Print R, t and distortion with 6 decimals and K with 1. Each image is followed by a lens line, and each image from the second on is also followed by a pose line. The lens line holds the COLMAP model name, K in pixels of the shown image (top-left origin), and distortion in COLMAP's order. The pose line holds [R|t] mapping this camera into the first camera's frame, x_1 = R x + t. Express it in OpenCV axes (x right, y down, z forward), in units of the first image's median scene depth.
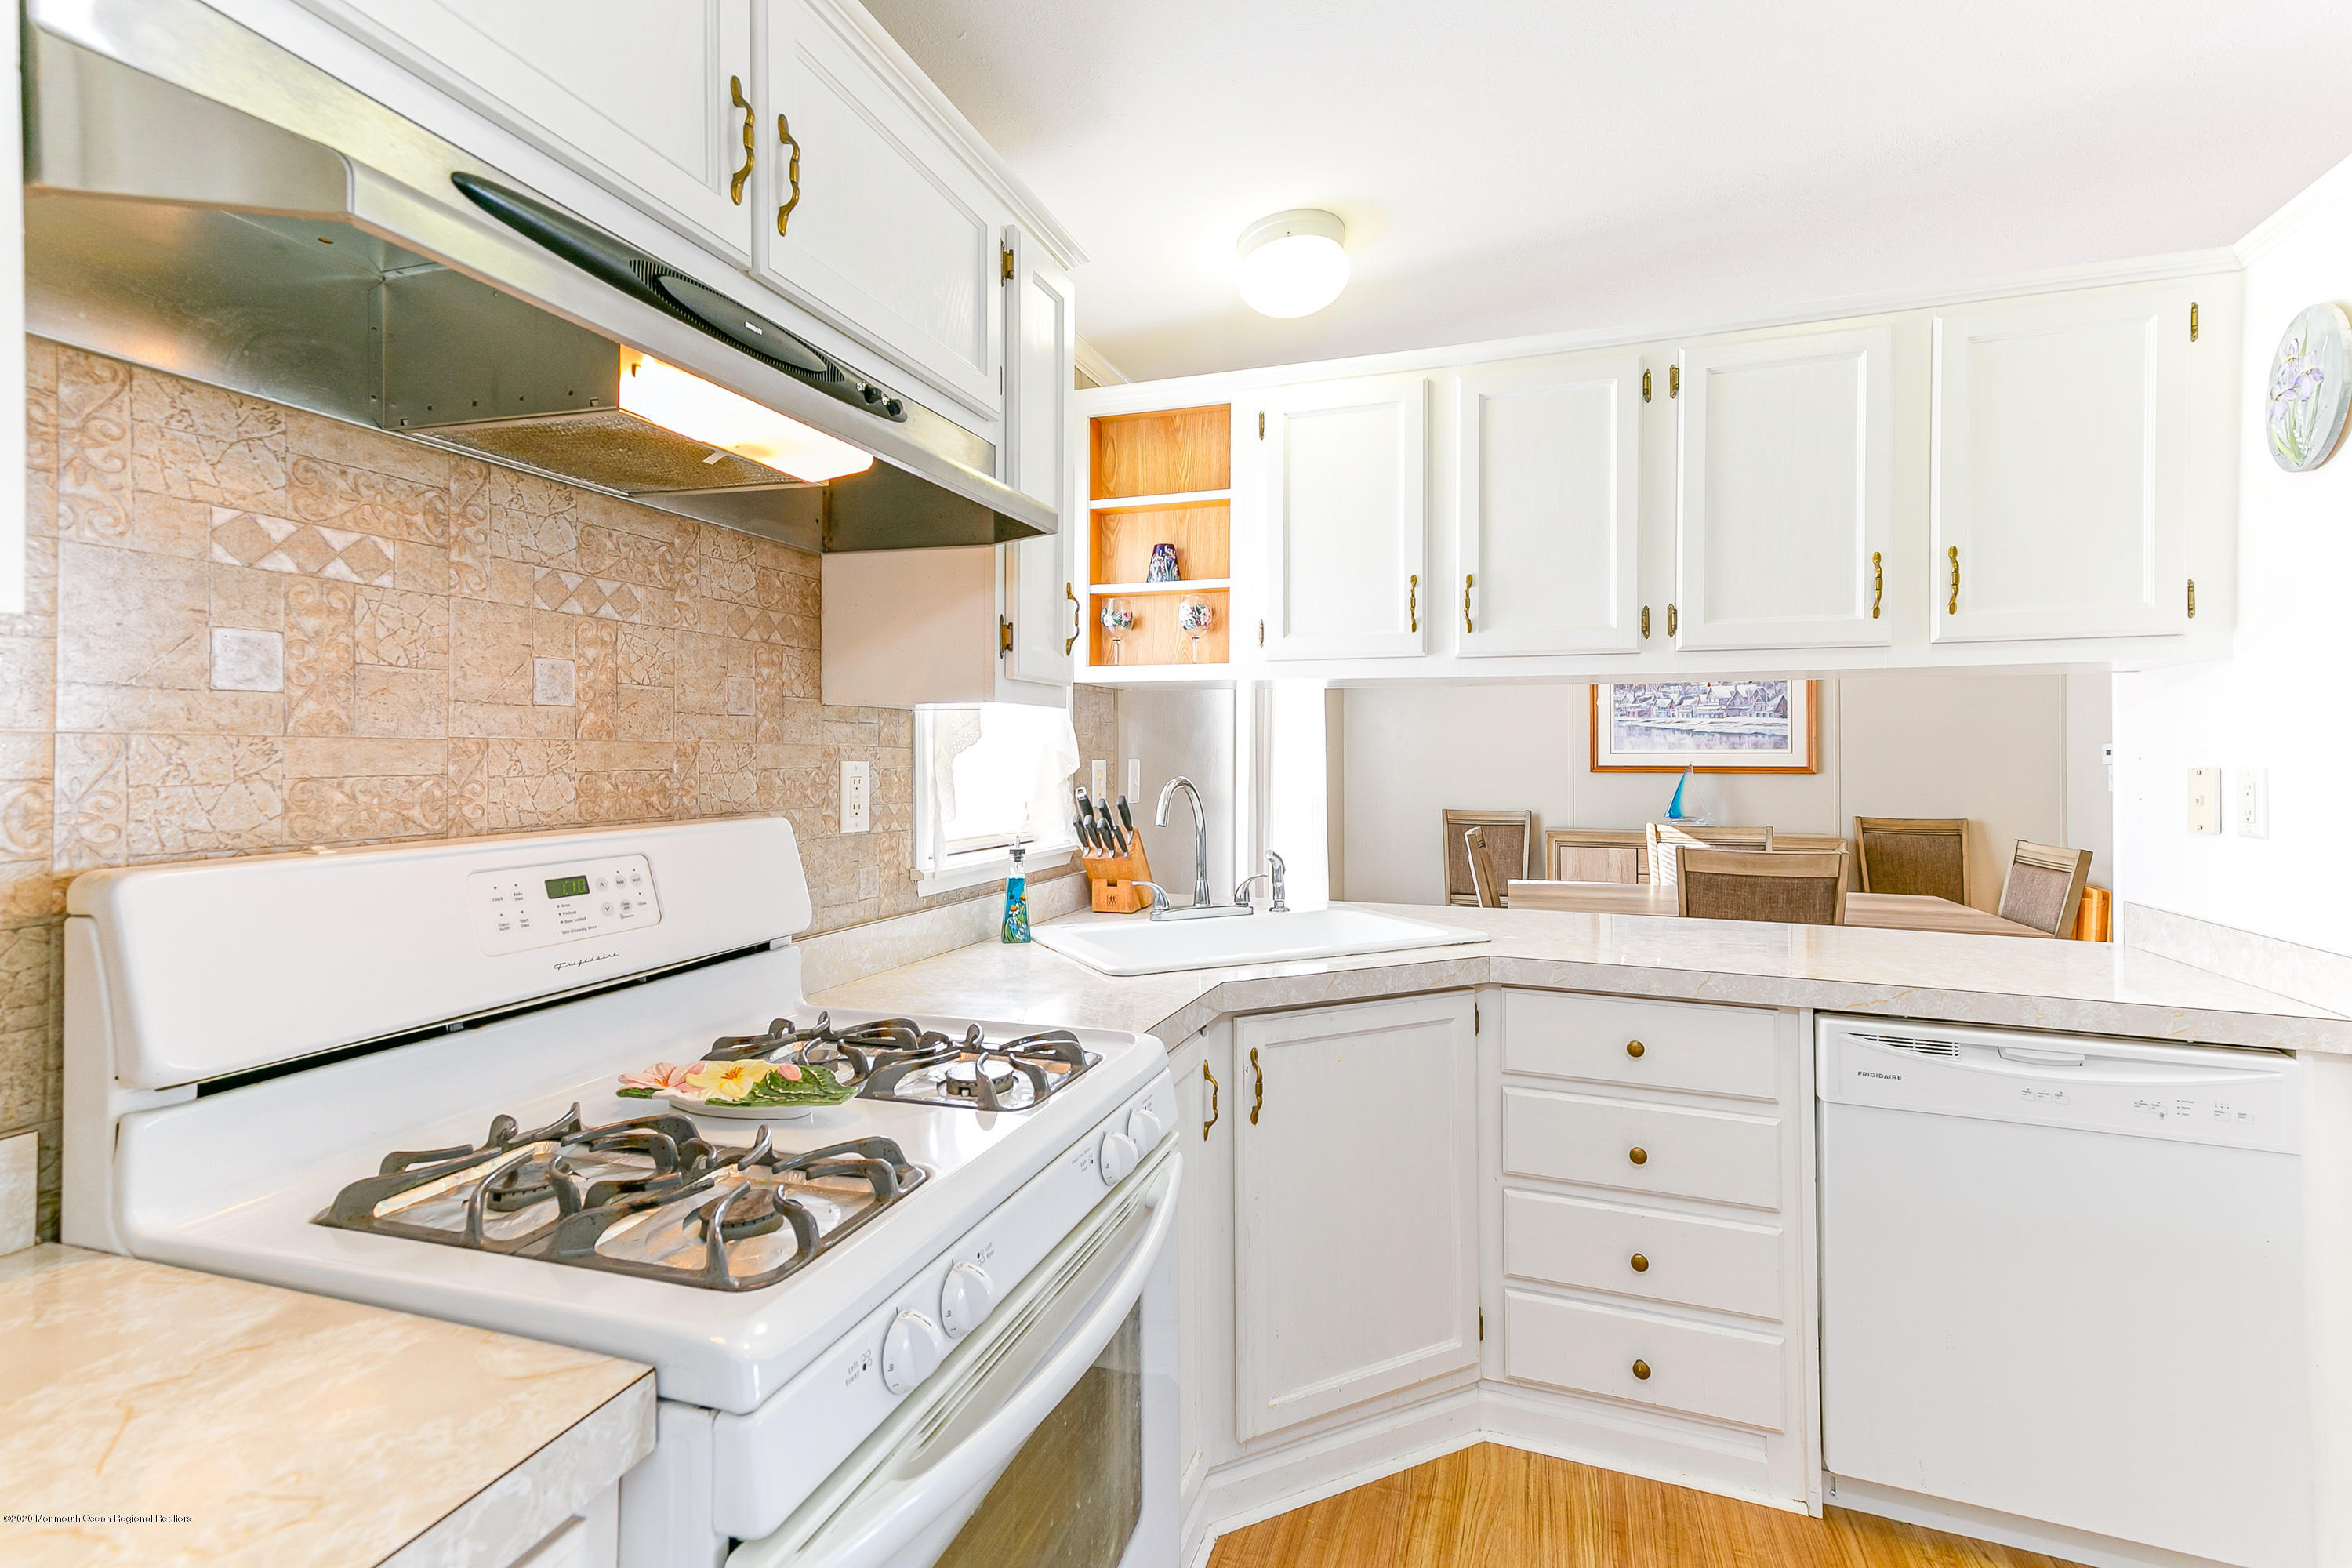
lens RADIAL K [[1053.9, 0, 1178.5], [0, 1053.9, 751.4], [0, 0, 1]] dist [0.025514, -0.000232]
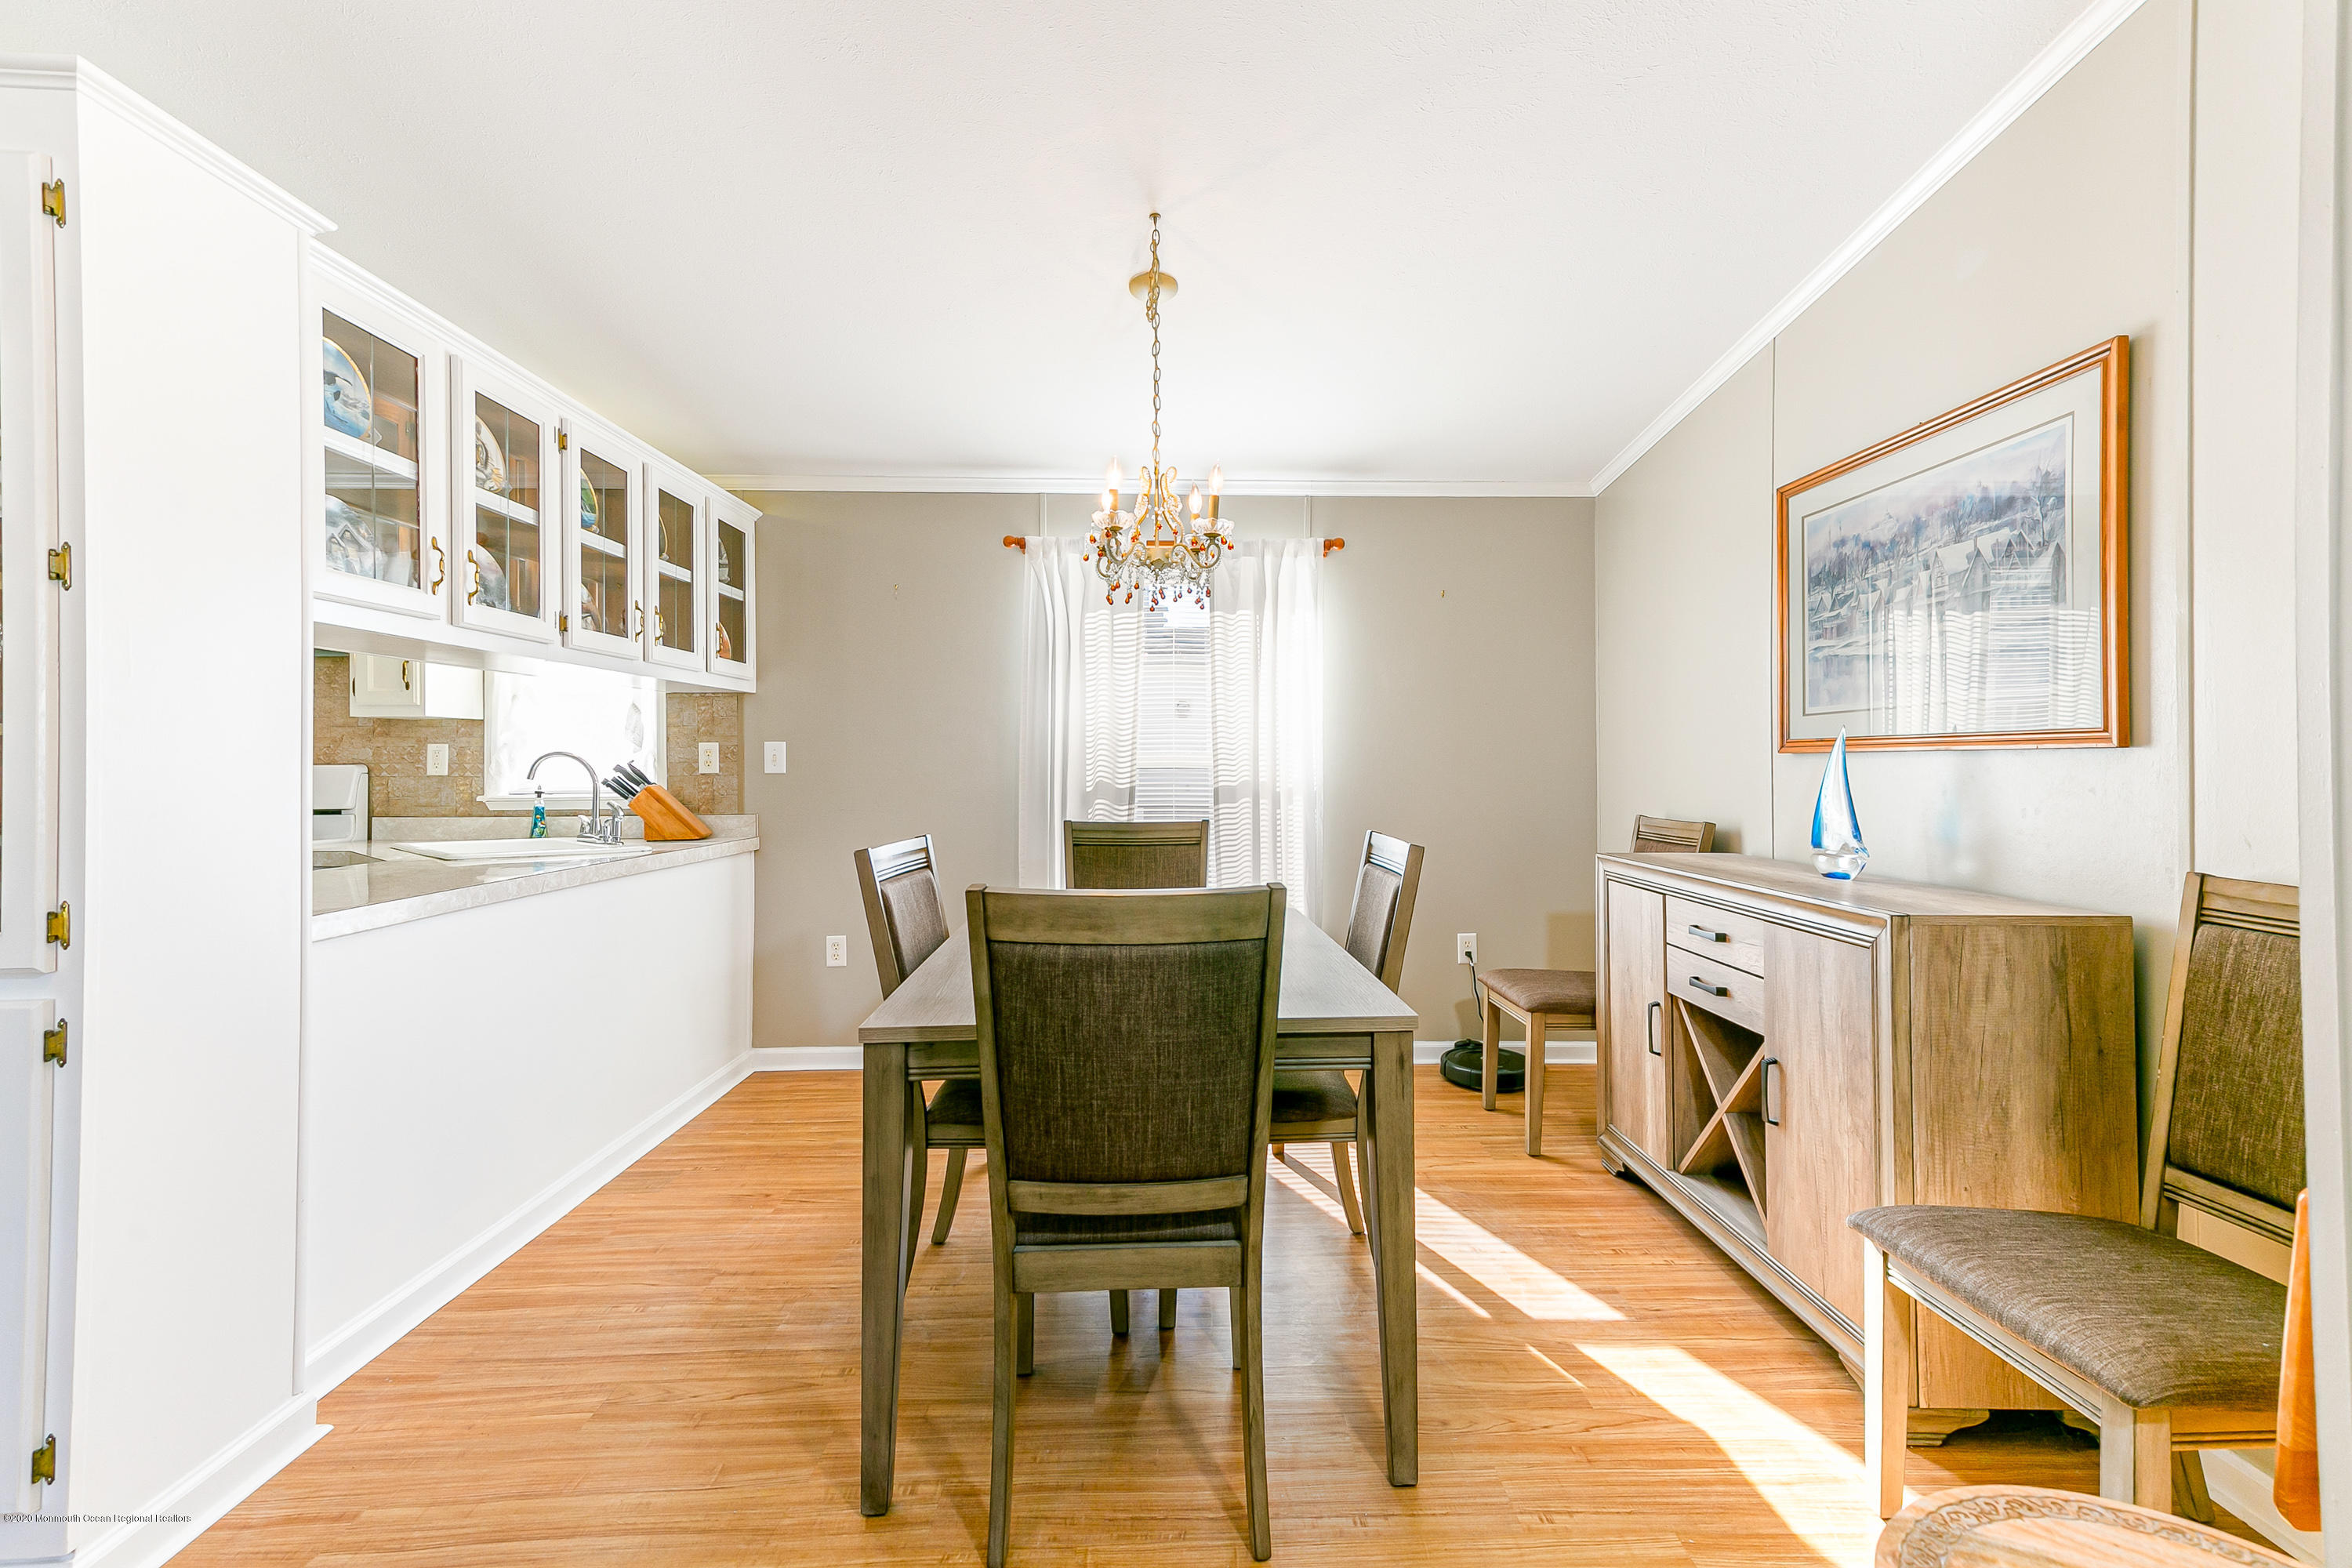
lens RADIAL K [[1058.8, 0, 1199.1], [0, 1058.8, 758.2], [0, 0, 1]] dist [0.029967, -0.000172]
pose [[0.359646, -0.008622, -0.933049, 1.828868], [0.010208, 0.999934, -0.005305, 0.052029], [0.933033, -0.007617, 0.359711, 1.281718]]
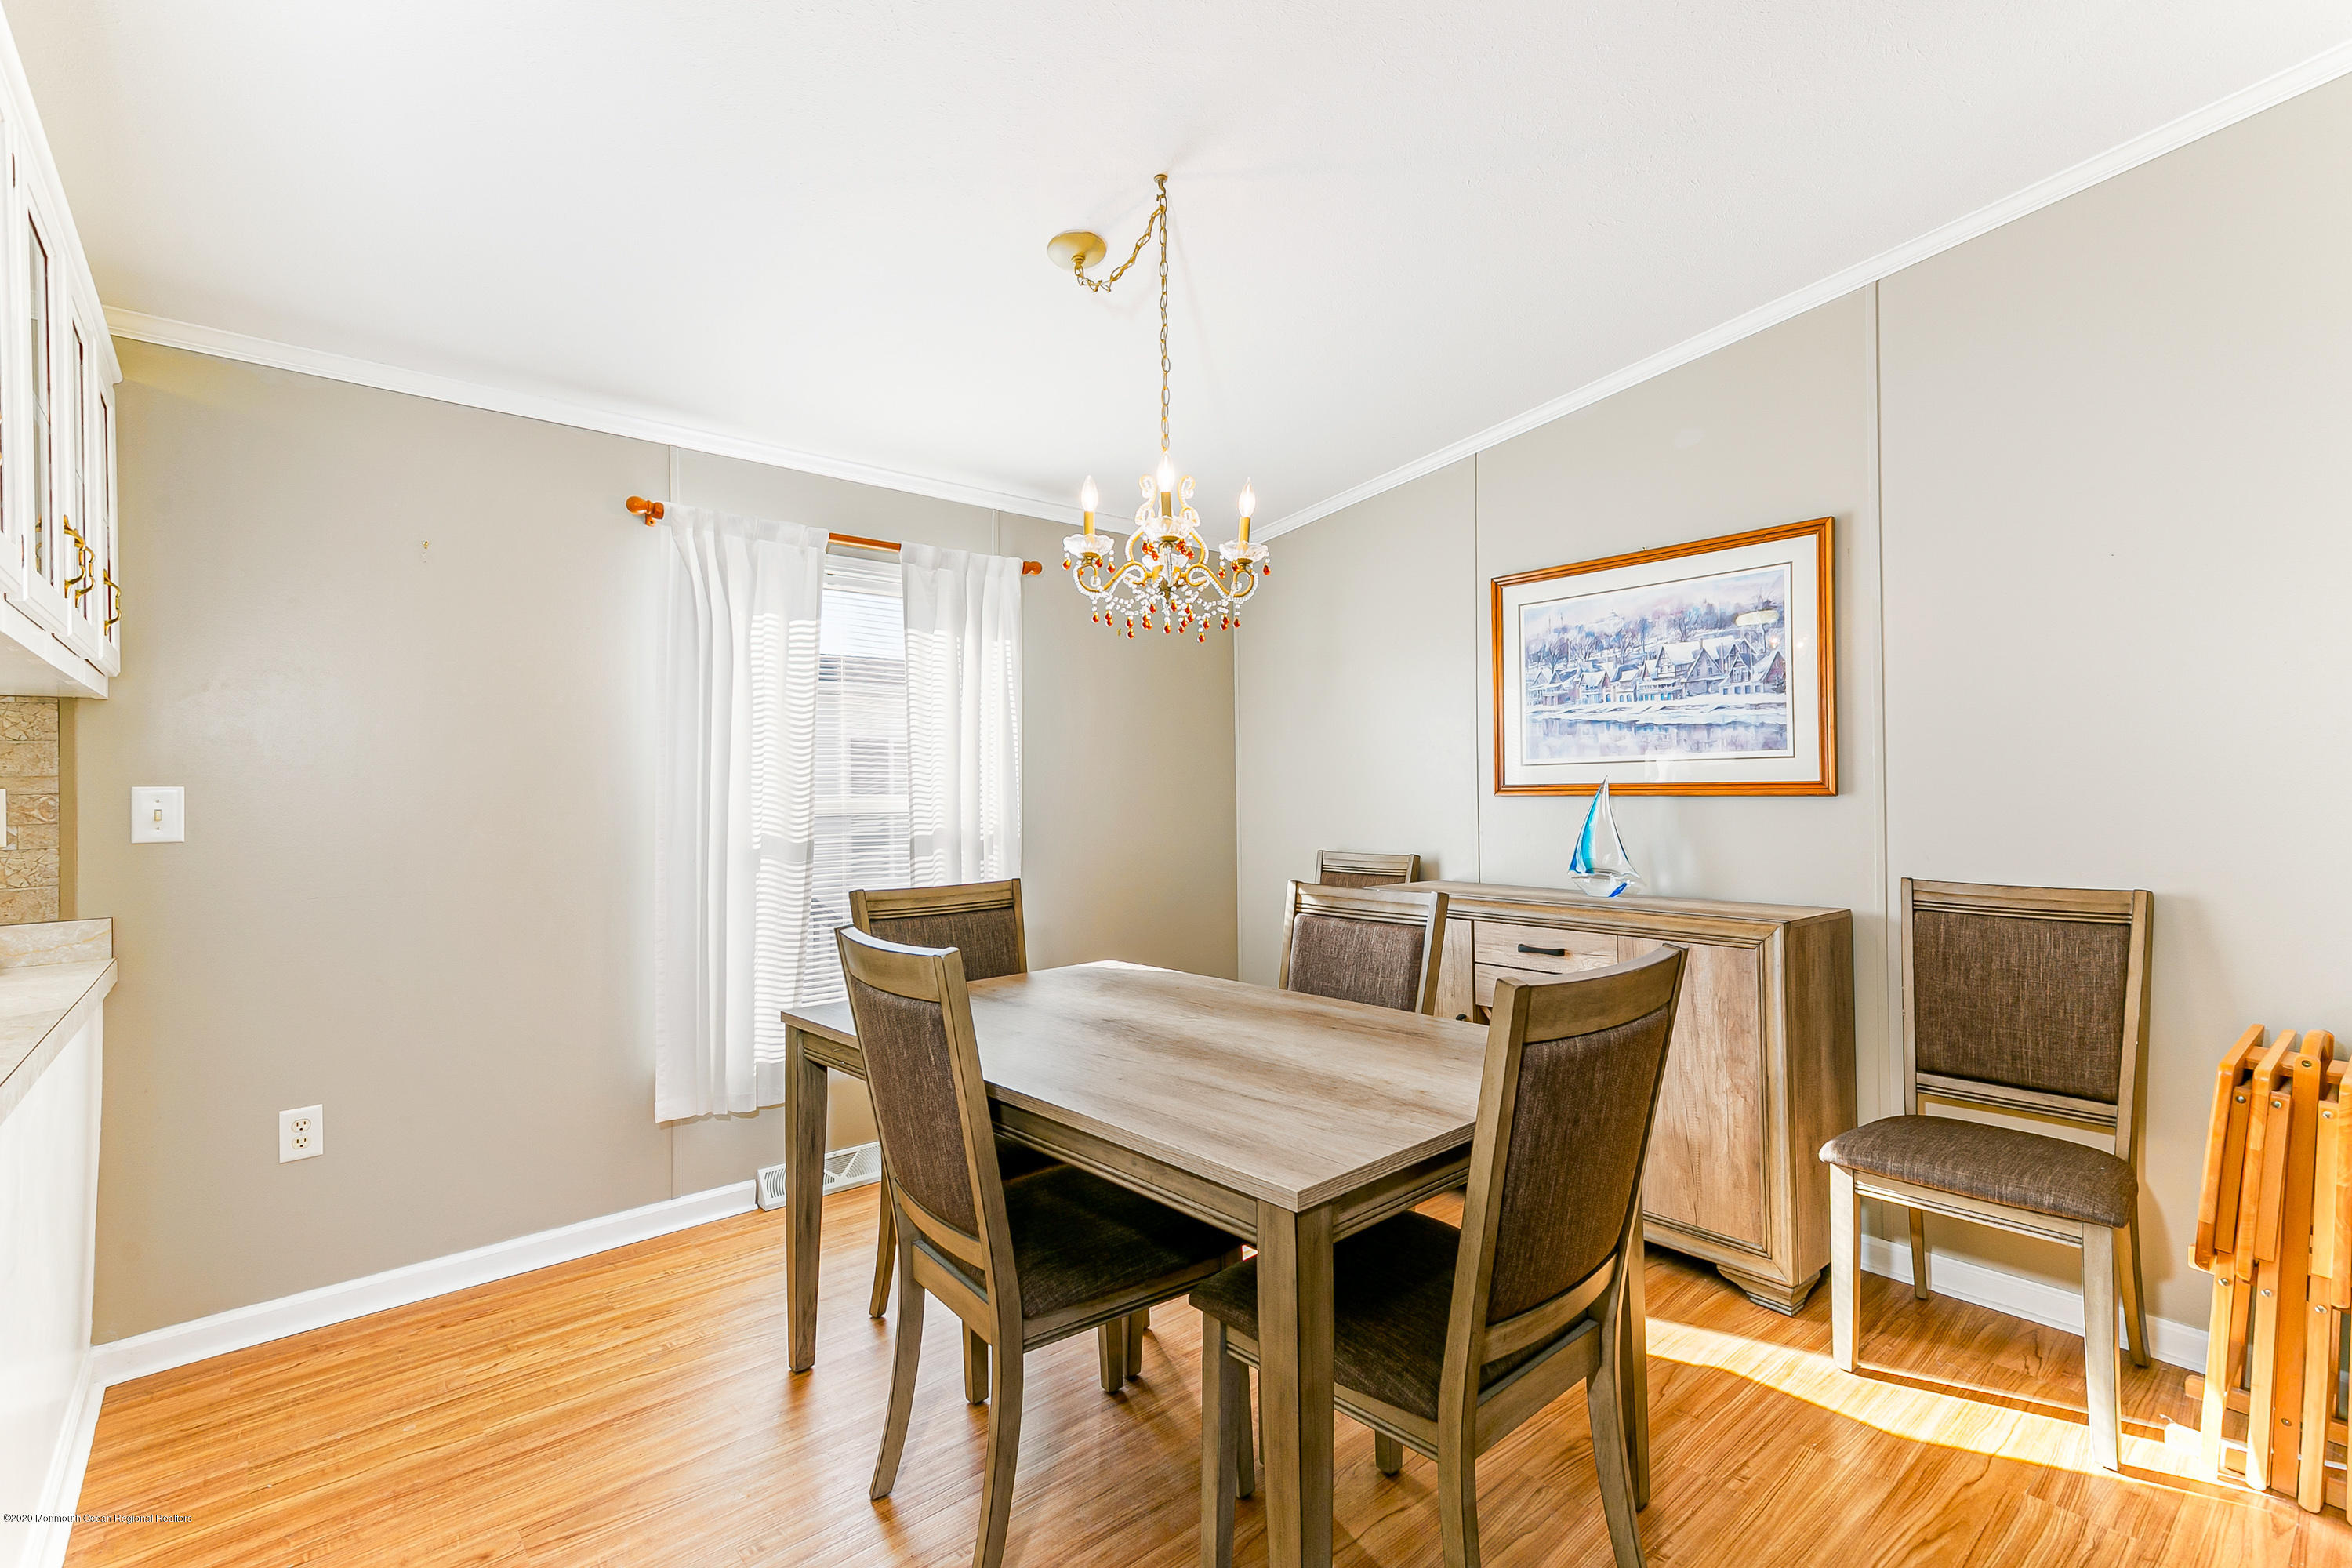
lens RADIAL K [[1073.2, 0, 1216.5], [0, 1073.2, 783.6], [0, 0, 1]] dist [0.036020, 0.000137]
pose [[0.874162, -0.015153, -0.485397, 1.309203], [0.016789, 0.999859, -0.000977, 0.023962], [0.485343, -0.007295, 0.874293, 0.839531]]
